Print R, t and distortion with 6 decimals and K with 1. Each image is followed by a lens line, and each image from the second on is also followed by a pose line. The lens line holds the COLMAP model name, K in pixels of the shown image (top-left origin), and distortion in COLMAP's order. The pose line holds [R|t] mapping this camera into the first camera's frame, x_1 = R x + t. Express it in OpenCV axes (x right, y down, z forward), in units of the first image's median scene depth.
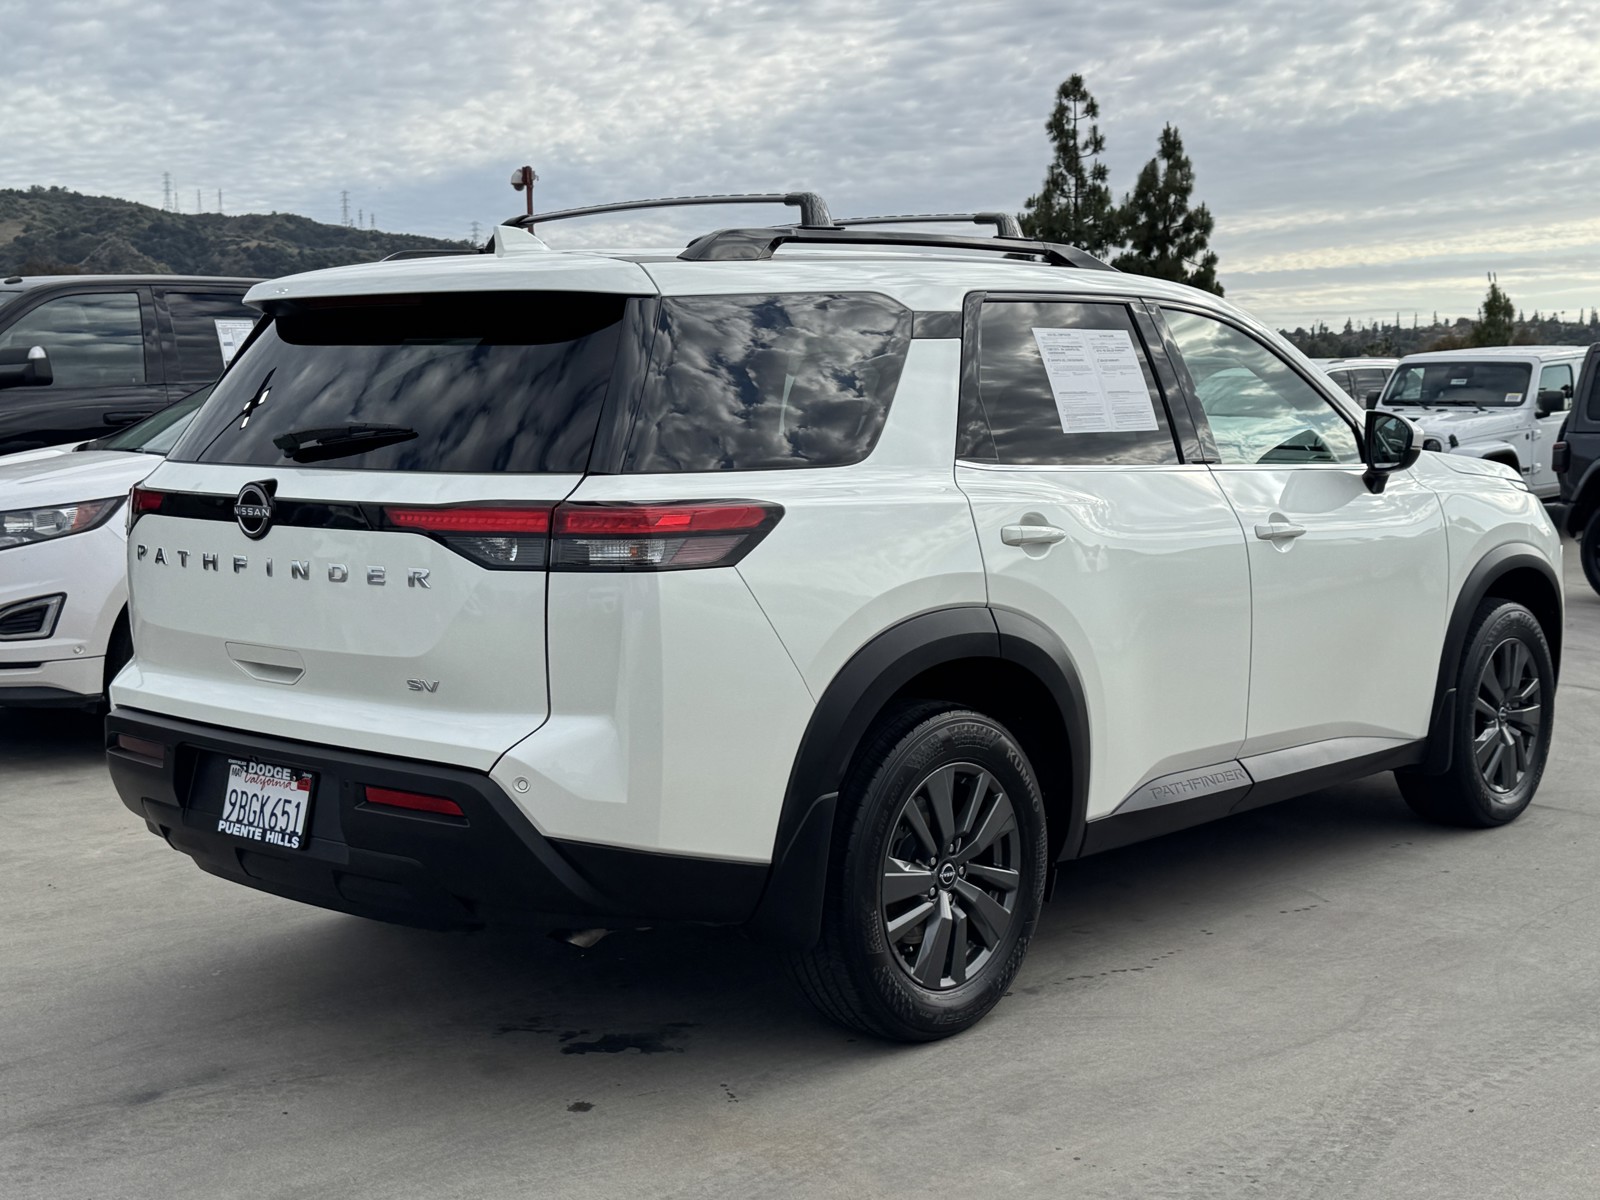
lens RADIAL K [[2071.3, 0, 801.4], [0, 2071.3, 599.4], [0, 0, 1]] dist [0.143333, 0.000000]
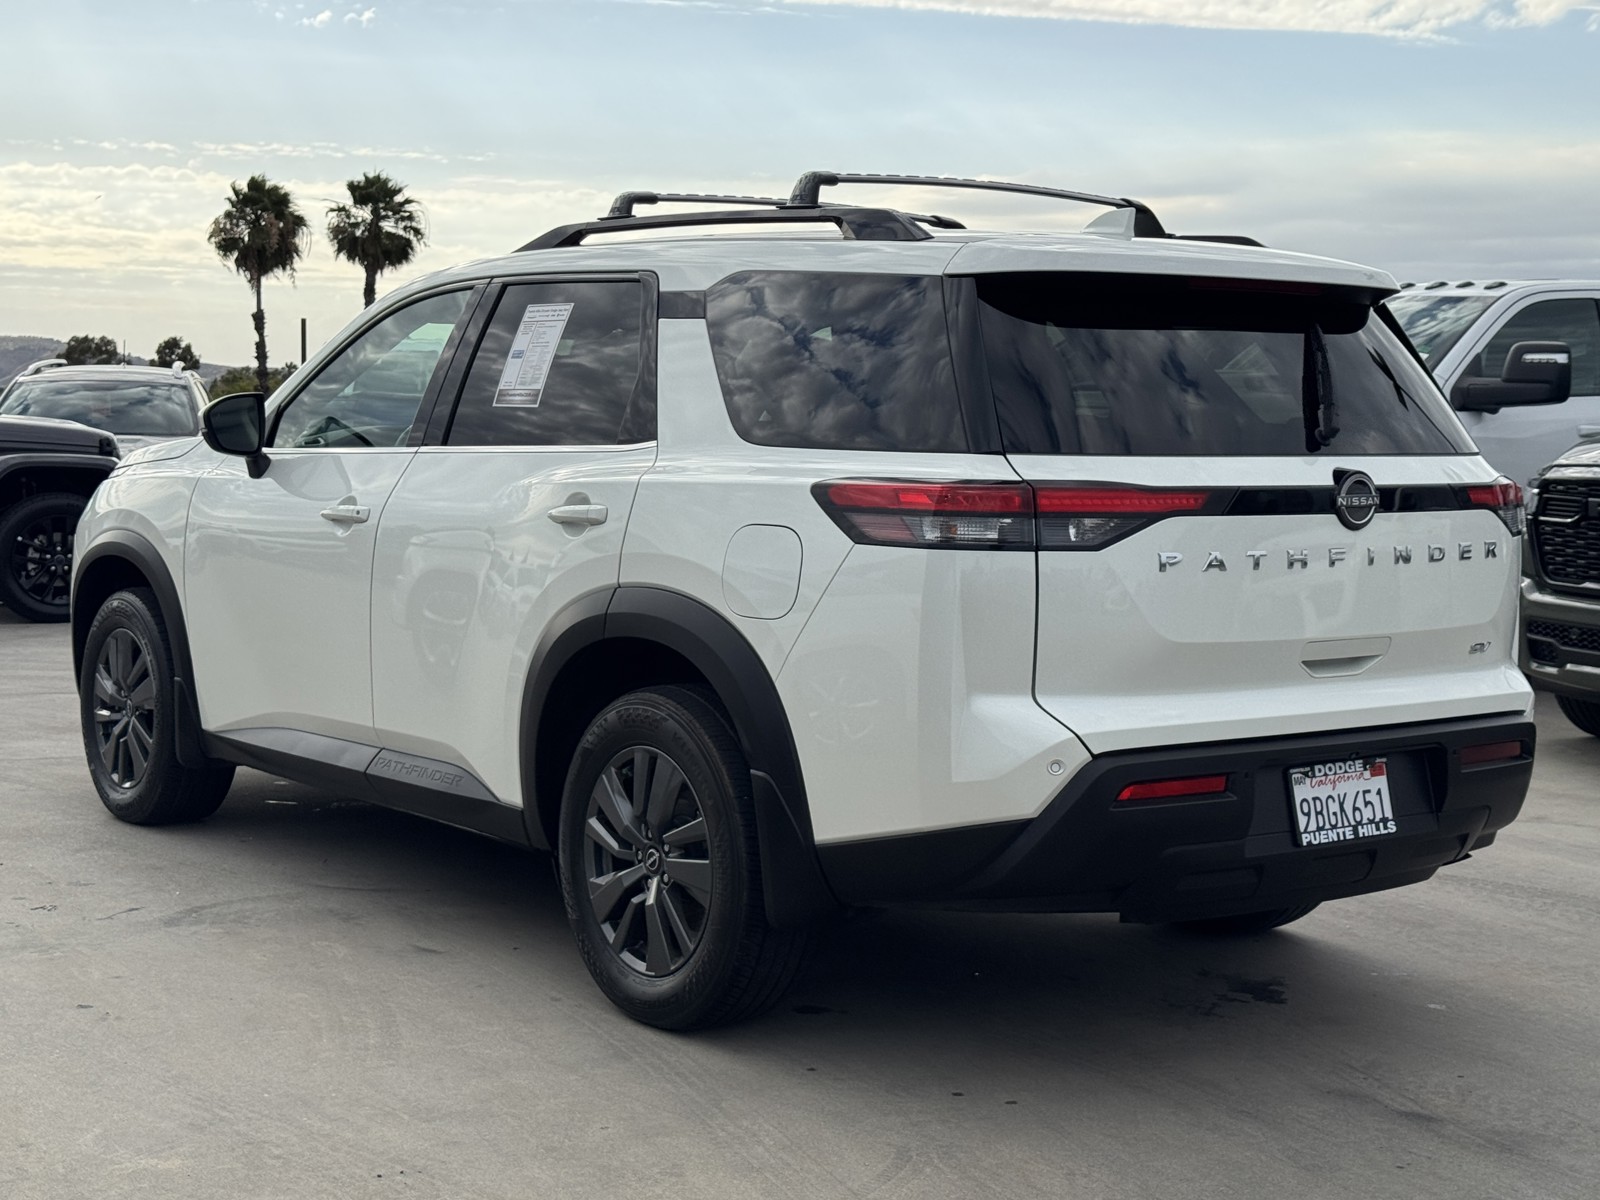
lens RADIAL K [[2381.2, 0, 810.7], [0, 2381.2, 592.3], [0, 0, 1]] dist [0.171026, 0.000000]
pose [[0.174268, -0.073031, 0.981986, -1.396906], [0.079583, 0.995028, 0.059878, -0.086142], [-0.981477, 0.067715, 0.179213, 1.042635]]
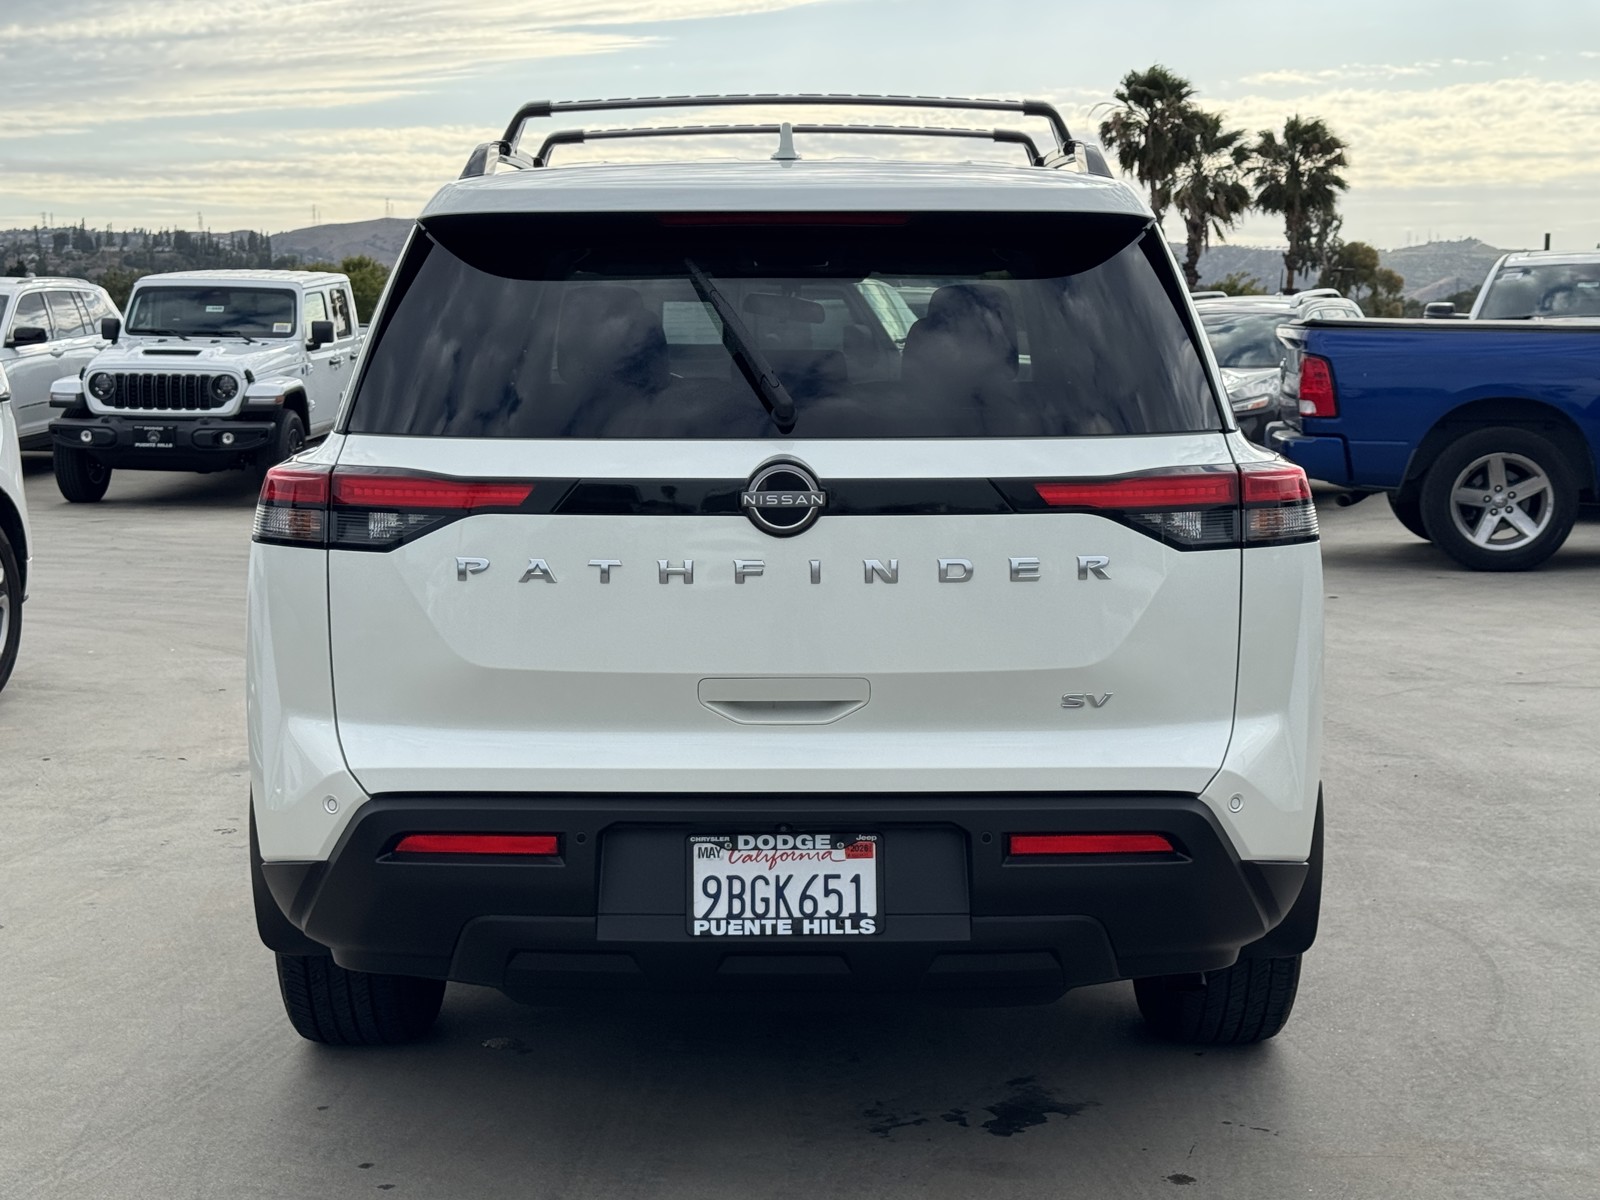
lens RADIAL K [[2381.2, 0, 800.5], [0, 2381.2, 596.4], [0, 0, 1]] dist [0.171026, 0.000000]
pose [[0.746700, -0.078072, 0.660564, -0.817304], [0.066654, 0.996872, 0.042475, -0.042833], [-0.661813, 0.012314, 0.749567, 0.352151]]
